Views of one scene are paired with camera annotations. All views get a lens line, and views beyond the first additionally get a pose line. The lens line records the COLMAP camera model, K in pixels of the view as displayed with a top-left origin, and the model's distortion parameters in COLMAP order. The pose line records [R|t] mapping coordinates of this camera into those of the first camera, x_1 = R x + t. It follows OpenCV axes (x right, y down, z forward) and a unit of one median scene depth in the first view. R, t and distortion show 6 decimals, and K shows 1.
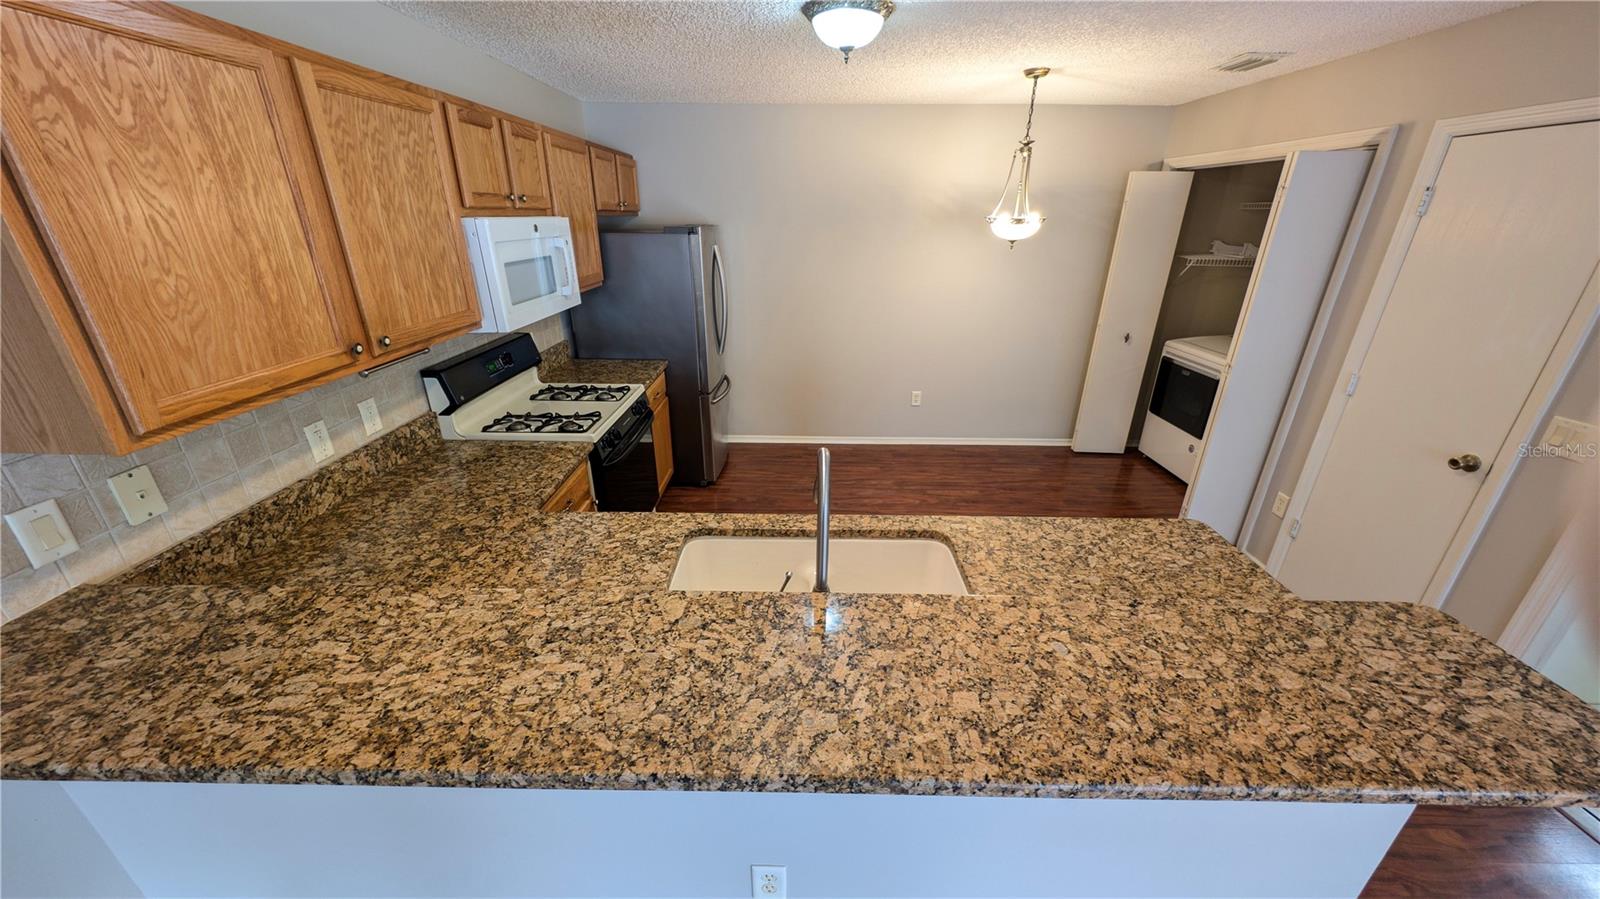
lens RADIAL K [[566.1, 0, 799.1], [0, 566.1, 452.9], [0, 0, 1]] dist [0.010943, -0.004465]
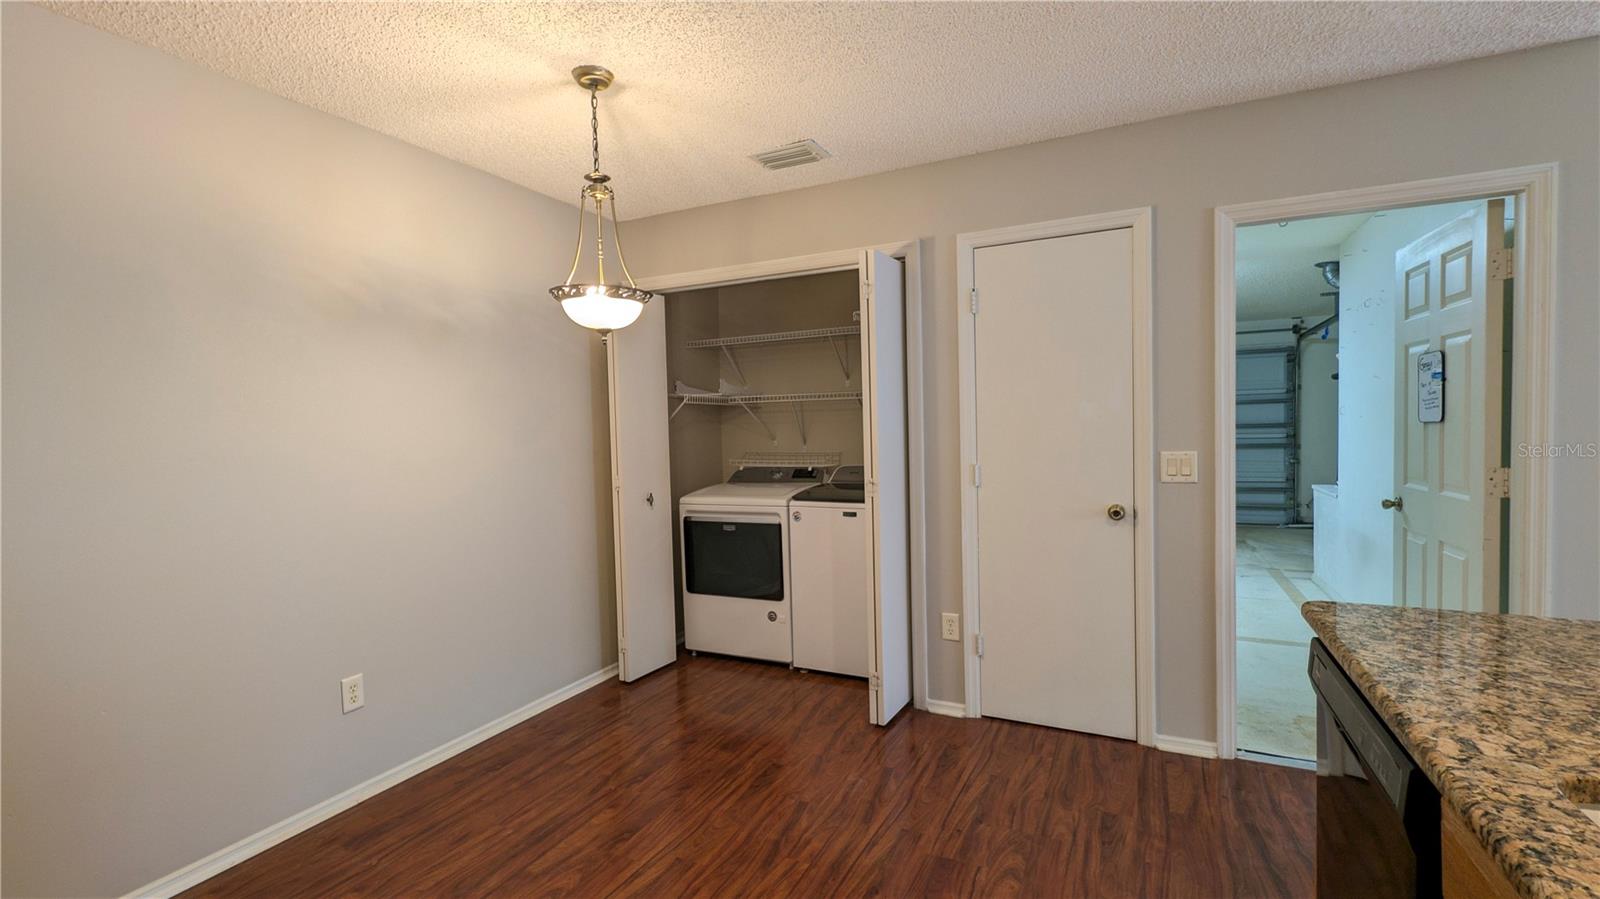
lens RADIAL K [[704.2, 0, 796.0], [0, 704.2, 452.6], [0, 0, 1]] dist [0.013950, -0.007461]
pose [[0.428698, -0.053789, 0.901845, -0.301270], [0.378369, 0.917154, -0.125158, -0.154754], [-0.820399, 0.394885, 0.413534, 0.937807]]
